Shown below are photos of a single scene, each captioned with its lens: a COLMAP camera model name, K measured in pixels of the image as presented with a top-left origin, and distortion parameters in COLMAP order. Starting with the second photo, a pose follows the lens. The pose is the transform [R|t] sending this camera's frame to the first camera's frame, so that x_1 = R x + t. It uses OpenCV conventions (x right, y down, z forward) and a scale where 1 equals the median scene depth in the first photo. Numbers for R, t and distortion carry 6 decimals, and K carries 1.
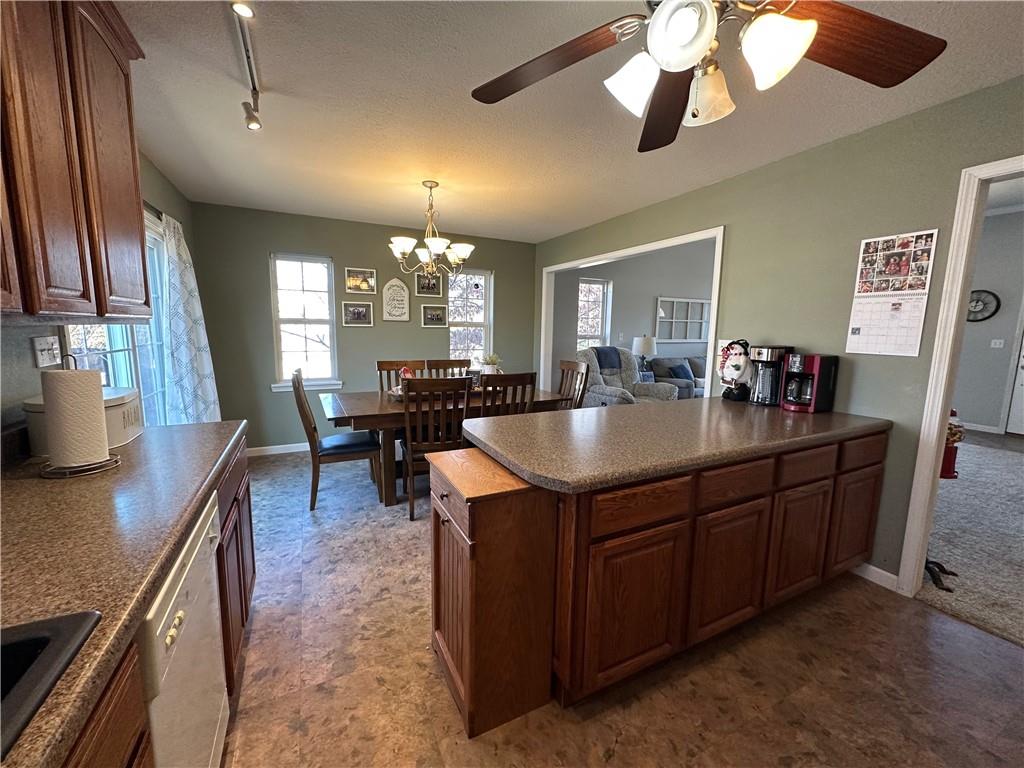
lens RADIAL K [[405.7, 0, 509.6], [0, 405.7, 383.3], [0, 0, 1]] dist [-0.001331, 0.000339]
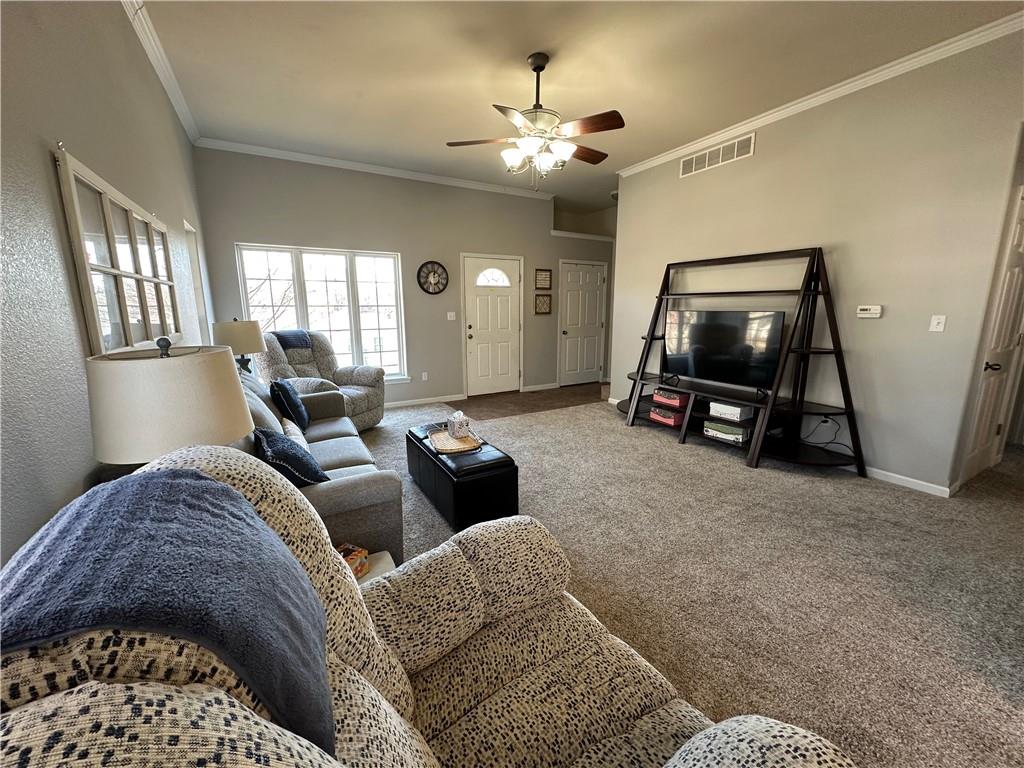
lens RADIAL K [[405.7, 0, 511.5], [0, 405.7, 378.8], [0, 0, 1]] dist [-0.001331, 0.000339]
pose [[-0.068136, -0.186911, 0.980011, 0.189453], [0.140070, 0.970773, 0.194888, -0.153320], [-0.987794, 0.150549, -0.039964, 1.143987]]
